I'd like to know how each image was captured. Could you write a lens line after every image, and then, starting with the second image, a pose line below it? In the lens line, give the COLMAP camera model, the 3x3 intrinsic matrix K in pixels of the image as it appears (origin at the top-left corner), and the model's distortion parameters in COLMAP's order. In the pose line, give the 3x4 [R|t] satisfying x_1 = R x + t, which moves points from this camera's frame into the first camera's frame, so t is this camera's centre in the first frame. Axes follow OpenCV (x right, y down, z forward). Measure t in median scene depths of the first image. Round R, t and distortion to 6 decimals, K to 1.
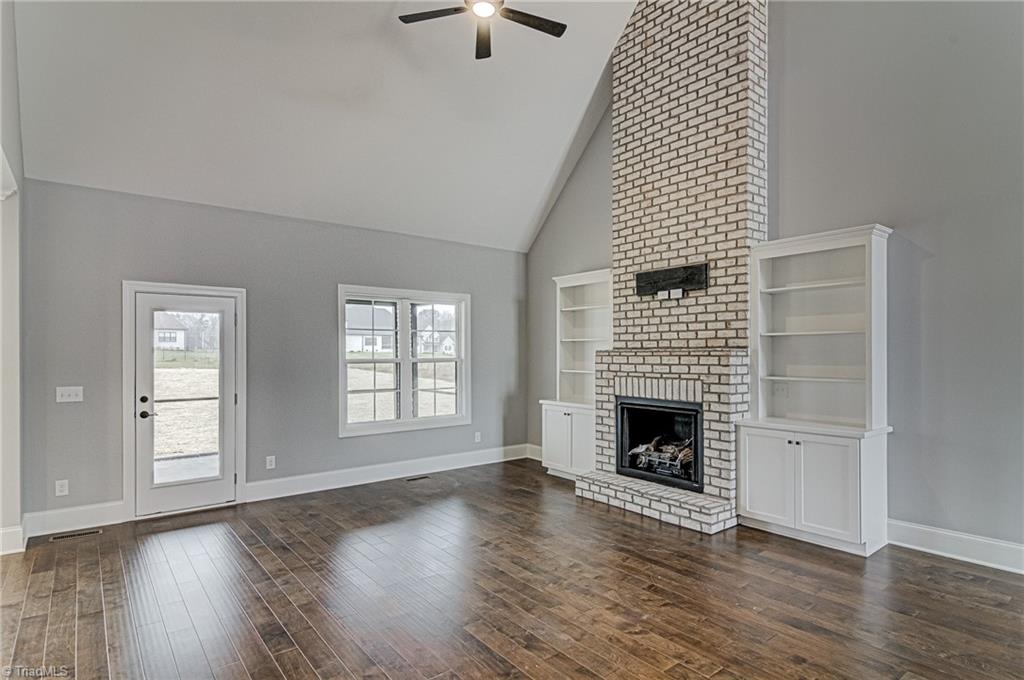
lens RADIAL K [[541.4, 0, 512.9], [0, 541.4, 349.9], [0, 0, 1]] dist [0.022691, -0.017244]
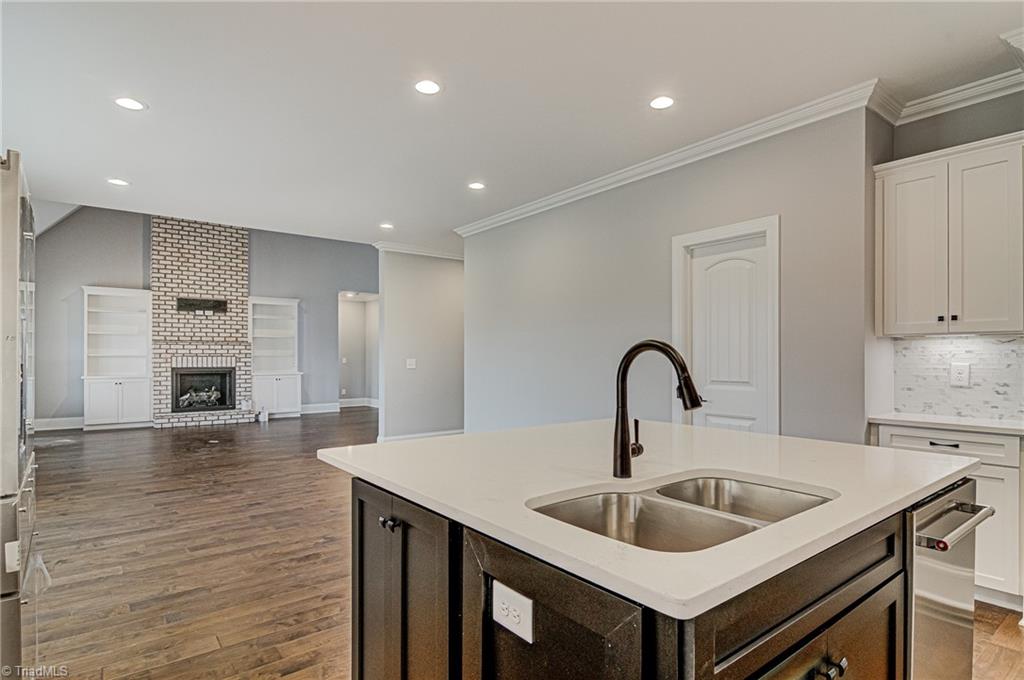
lens RADIAL K [[541.4, 0, 522.5], [0, 541.4, 358.1], [0, 0, 1]] dist [0.022691, -0.017244]
pose [[-0.009372, -0.000849, 0.999956, -1.690099], [-0.004764, 0.999988, 0.000804, 0.051676], [-0.999945, -0.004757, -0.009376, -0.105883]]
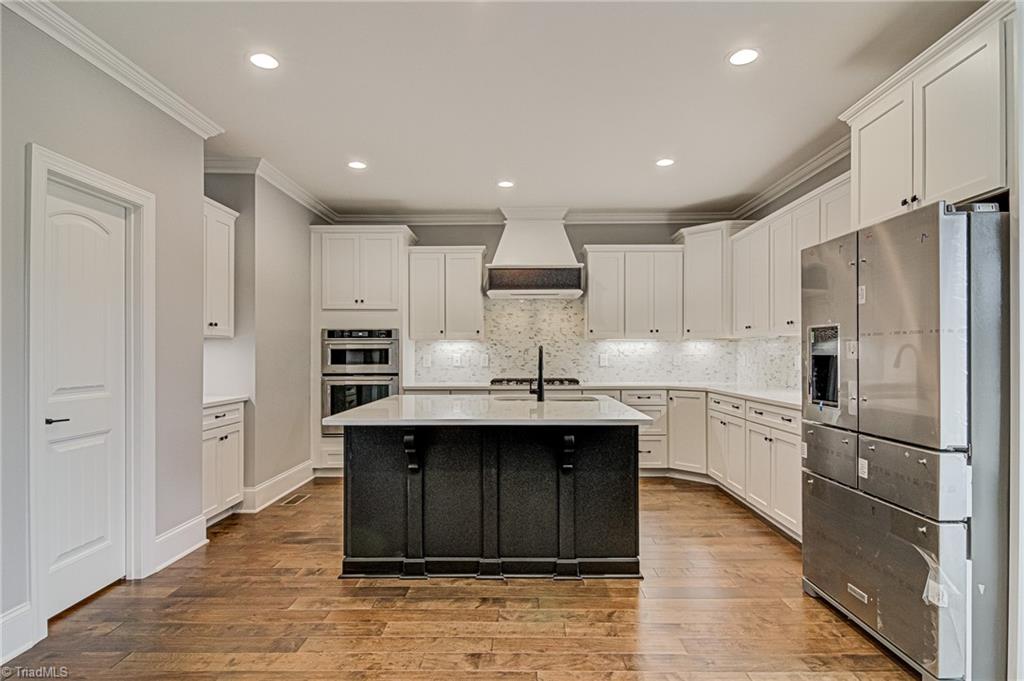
lens RADIAL K [[541.4, 0, 518.5], [0, 541.4, 351.6], [0, 0, 1]] dist [0.022691, -0.017244]
pose [[-0.621277, 0.000548, -0.783591, -0.814531], [0.006756, 0.999966, -0.004657, 0.053718], [0.783562, -0.008188, -0.621260, 0.259650]]
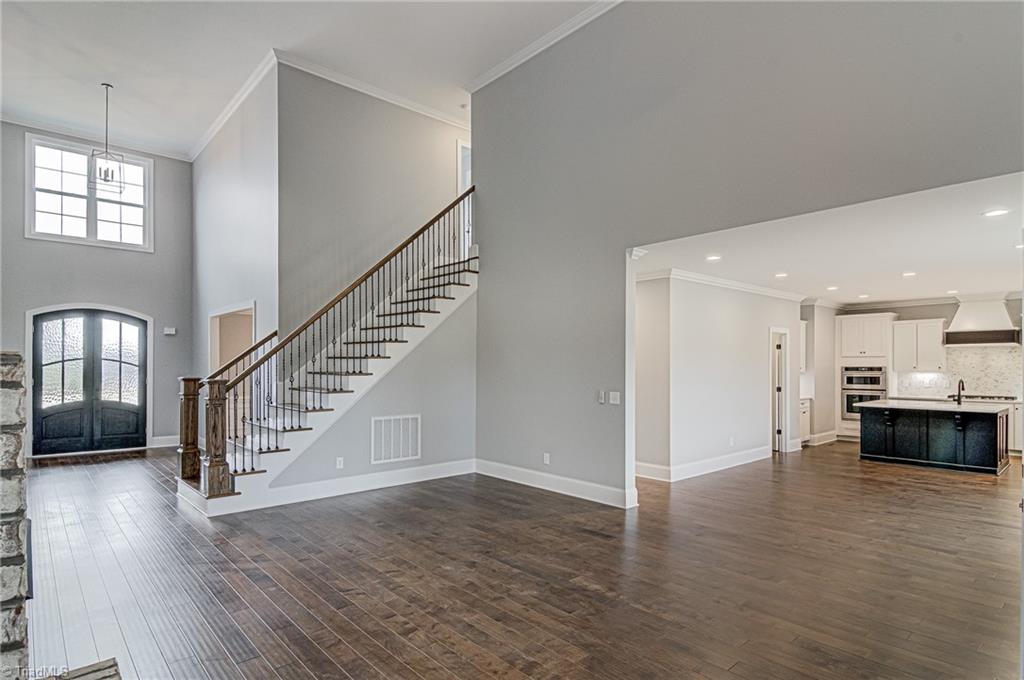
lens RADIAL K [[541.4, 0, 517.1], [0, 541.4, 365.8], [0, 0, 1]] dist [0.022691, -0.017244]
pose [[-0.997469, 0.002010, -0.071077, 0.007700], [0.002312, 0.999989, -0.004179, 0.006398], [0.071068, -0.004333, -0.997462, 1.334026]]
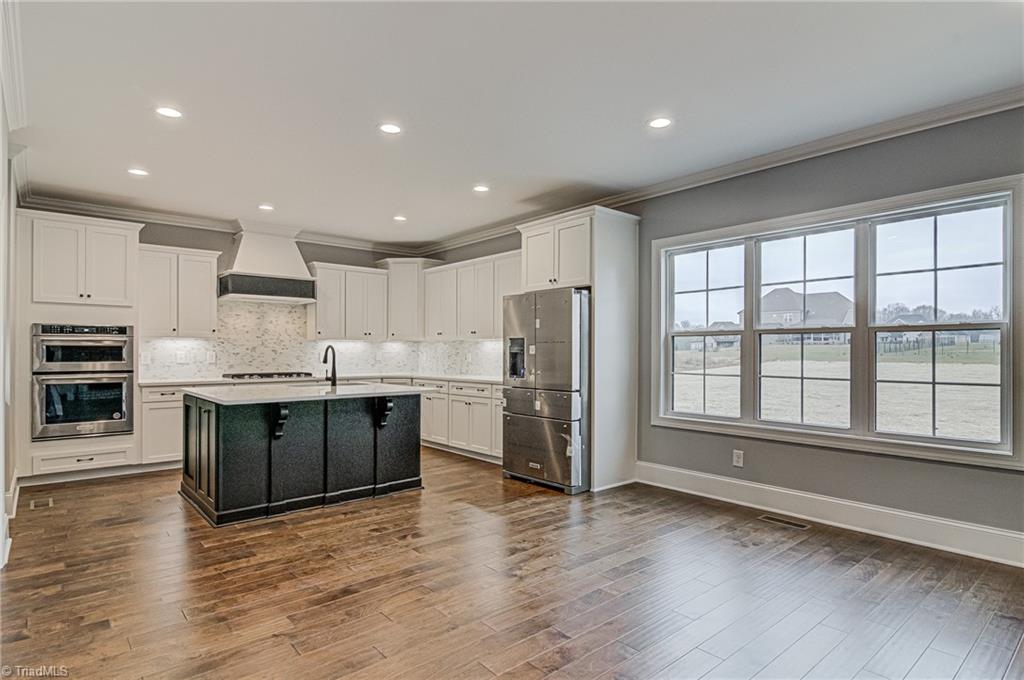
lens RADIAL K [[541.4, 0, 520.5], [0, 541.4, 354.7], [0, 0, 1]] dist [0.022691, -0.017244]
pose [[0.055288, 0.007865, -0.998439, -0.399643], [0.003662, 0.999961, 0.008080, 0.053205], [0.998464, -0.004103, 0.055257, 0.119745]]
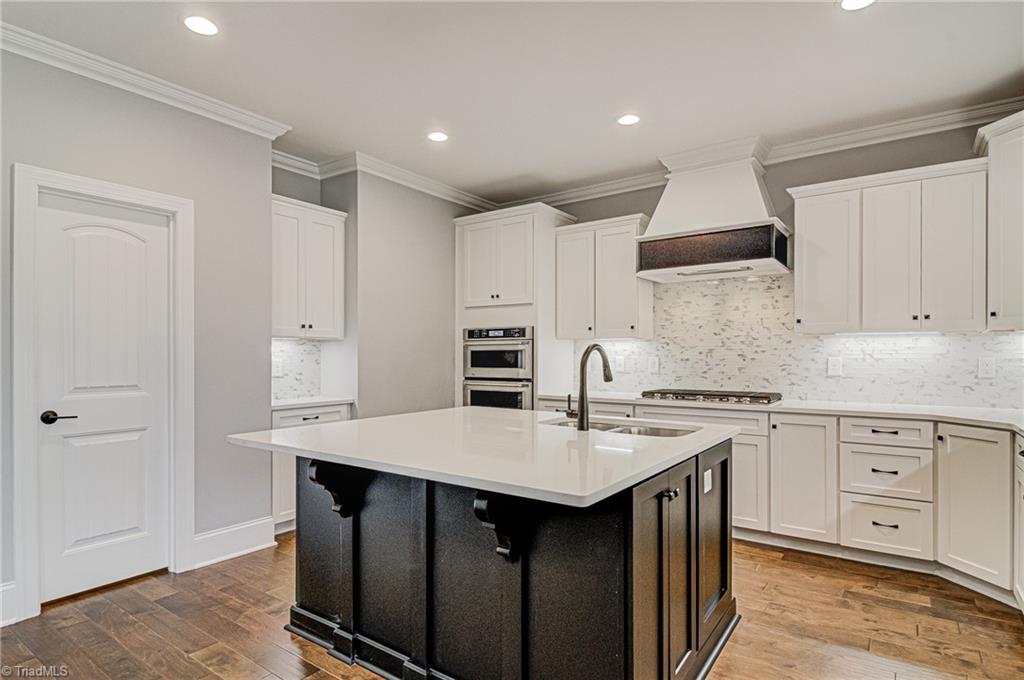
lens RADIAL K [[541.4, 0, 515.8], [0, 541.4, 356.3], [0, 0, 1]] dist [0.022691, -0.017244]
pose [[-0.957756, 0.003034, -0.287567, -1.204045], [0.003829, 0.999990, -0.002203, 0.053870], [0.287558, -0.003211, -0.957758, 0.266277]]
